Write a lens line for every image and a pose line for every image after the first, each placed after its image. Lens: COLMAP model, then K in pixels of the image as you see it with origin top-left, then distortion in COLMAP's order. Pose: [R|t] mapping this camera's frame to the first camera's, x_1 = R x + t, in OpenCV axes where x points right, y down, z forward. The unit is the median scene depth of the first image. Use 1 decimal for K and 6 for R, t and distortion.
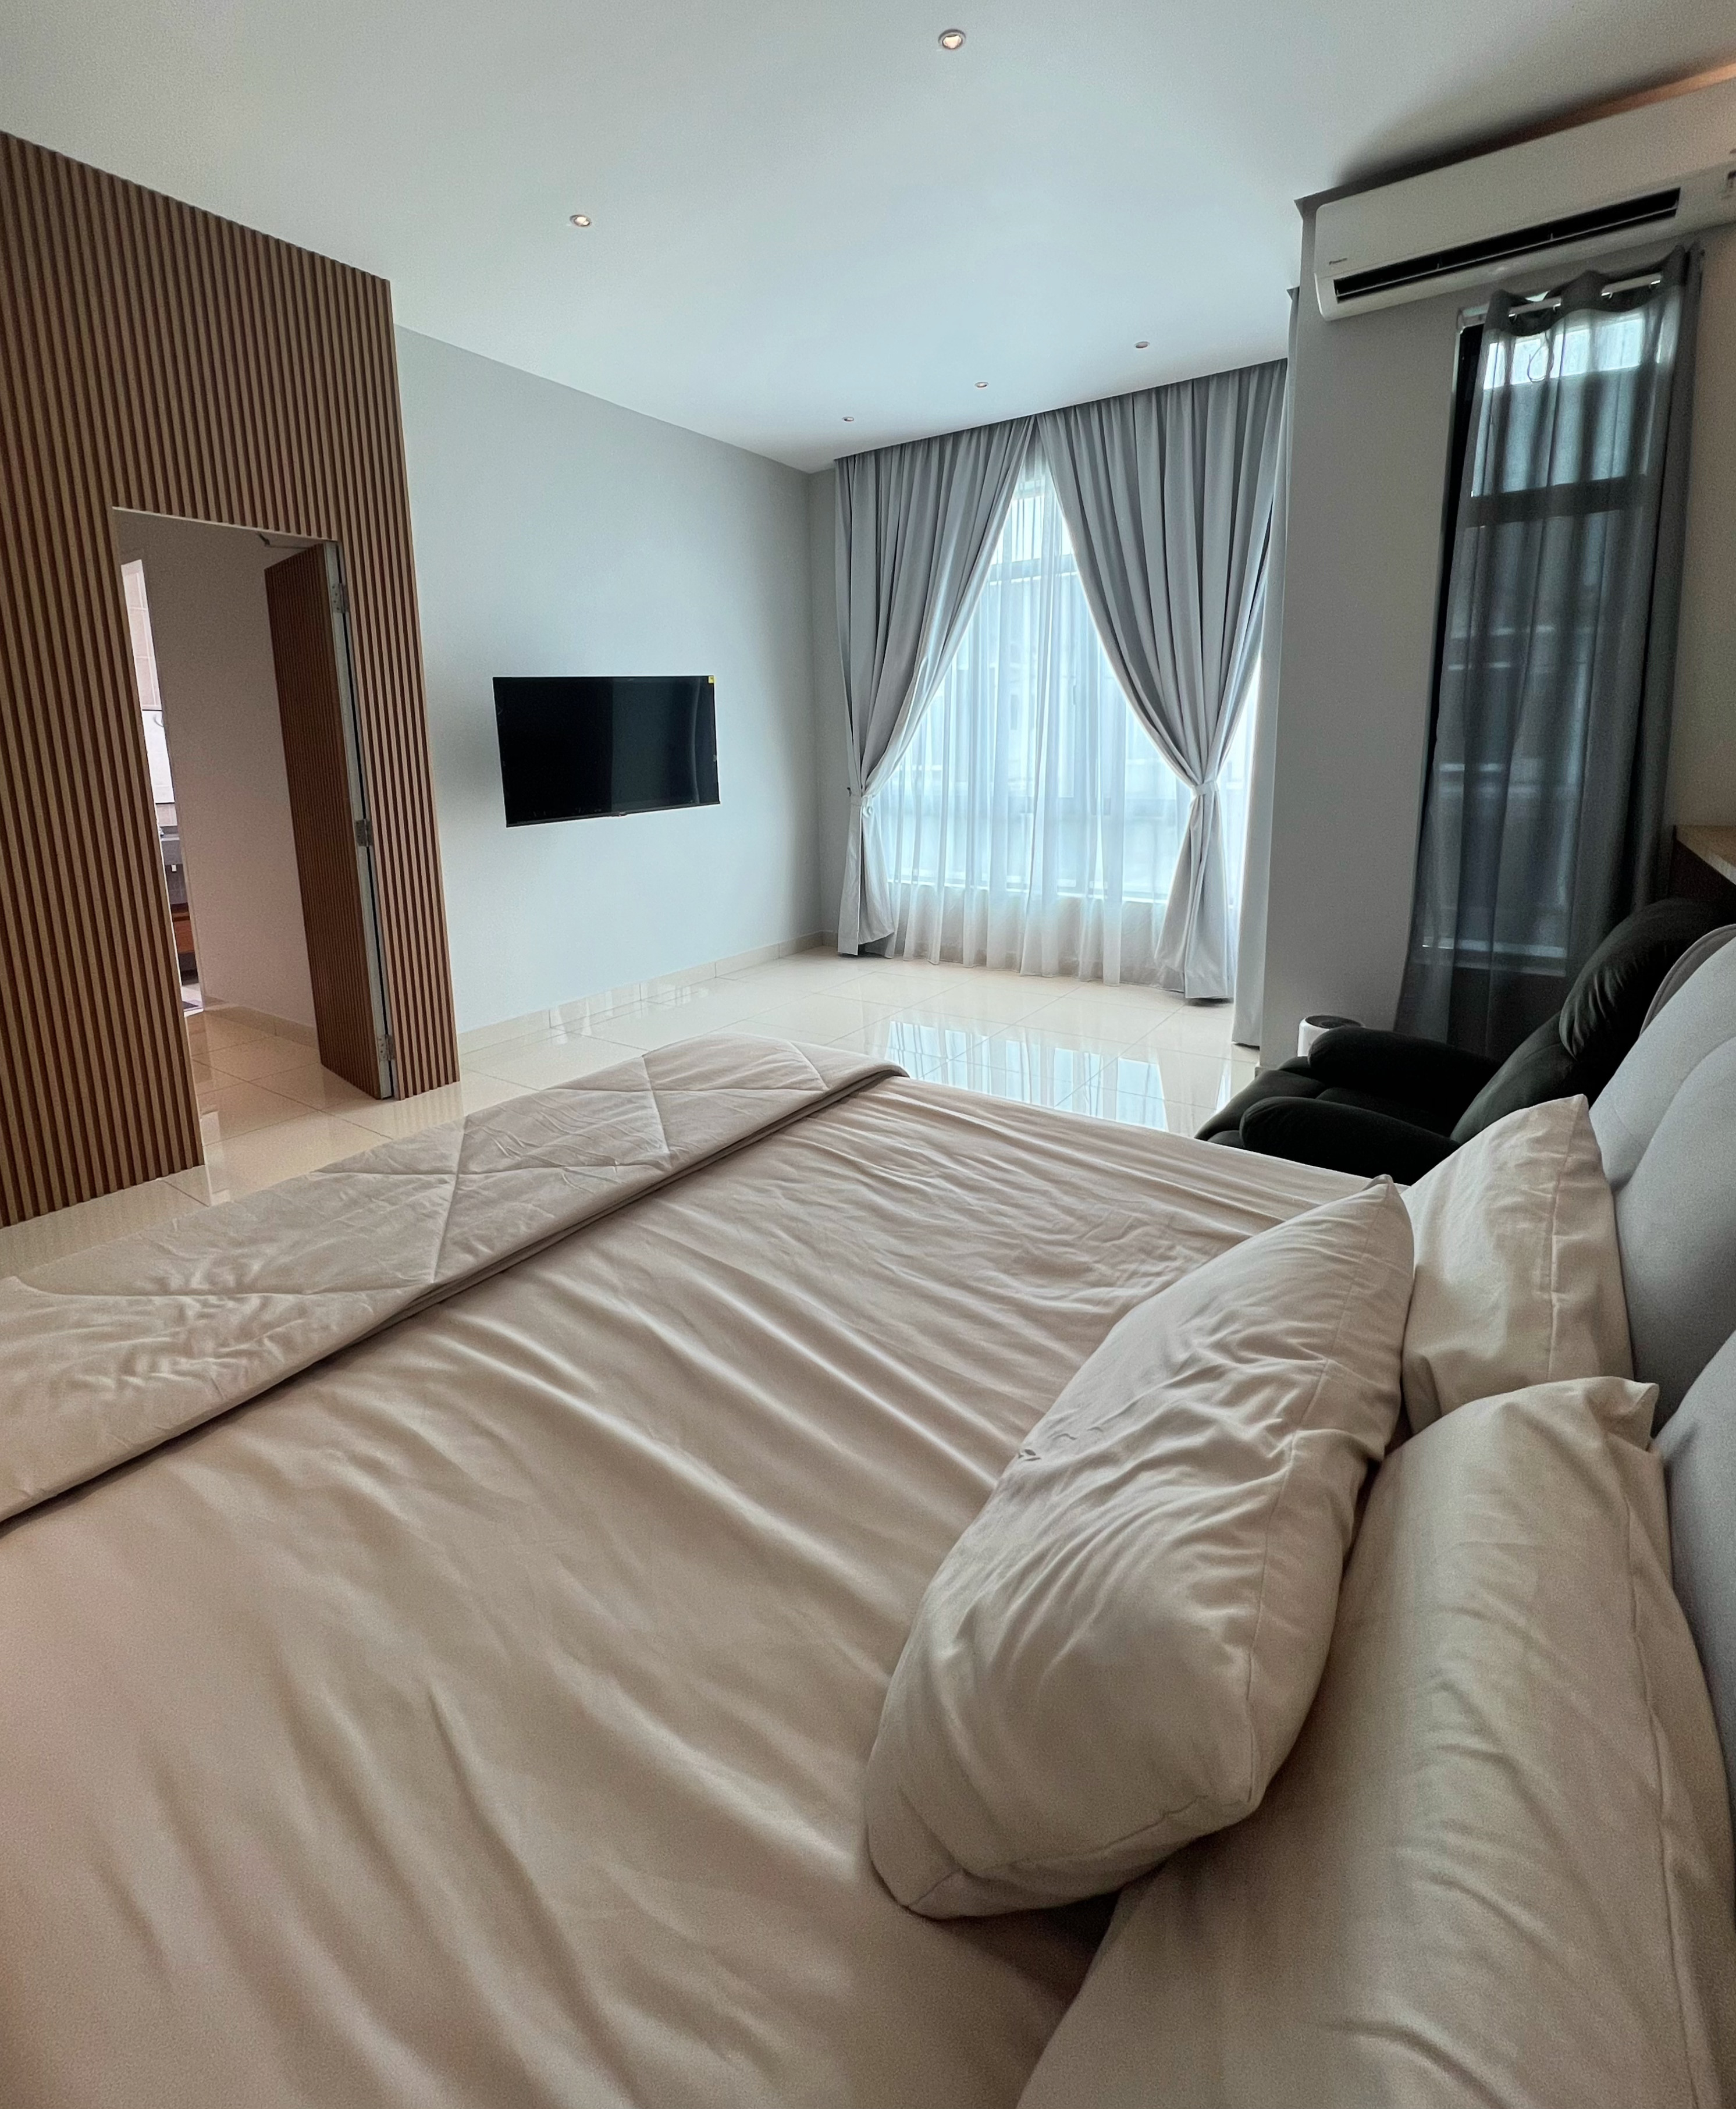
lens RADIAL K [[976.6, 0, 866.1], [0, 976.6, 931.1], [0, 0, 1]] dist [0.000617, -0.000049]
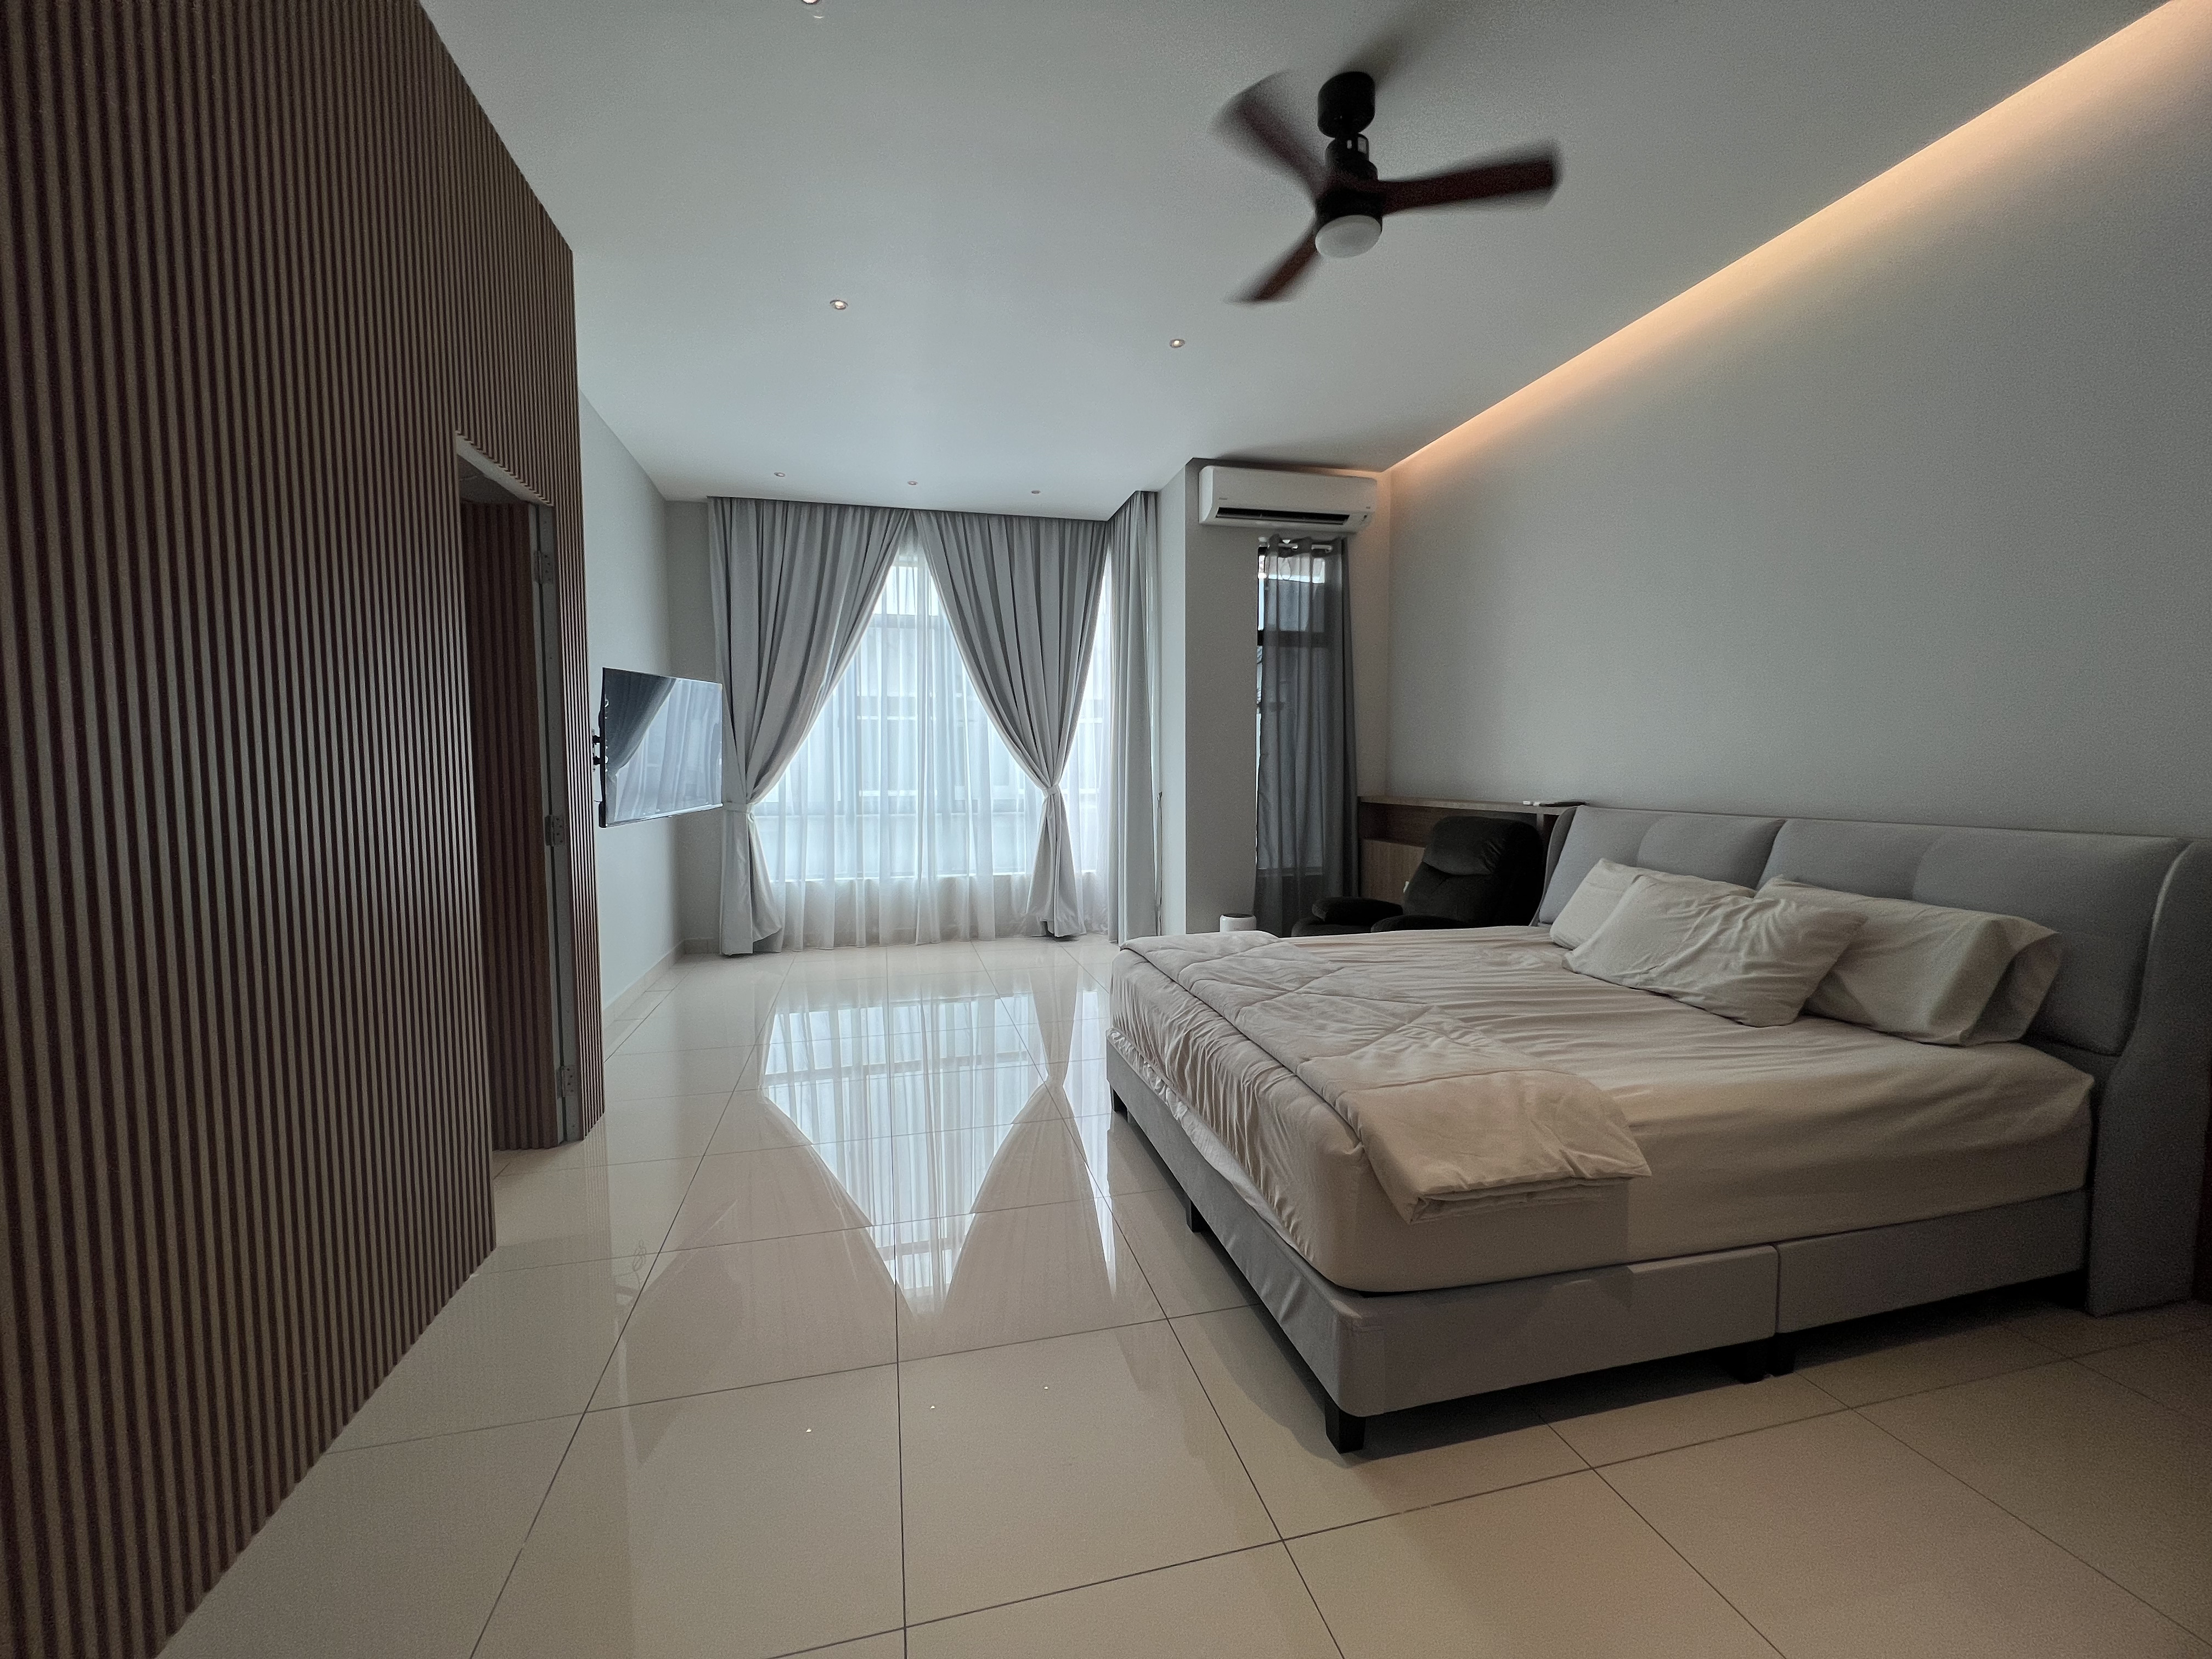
lens RADIAL K [[884.7, 0, 1106.0], [0, 884.7, 829.5], [0, 0, 1]] dist [-0.000398, 0.000494]
pose [[0.657500, -0.039433, 0.752422, -0.545825], [0.134473, 0.988737, -0.065691, 0.007723], [-0.741357, 0.144372, 0.655398, 0.091280]]
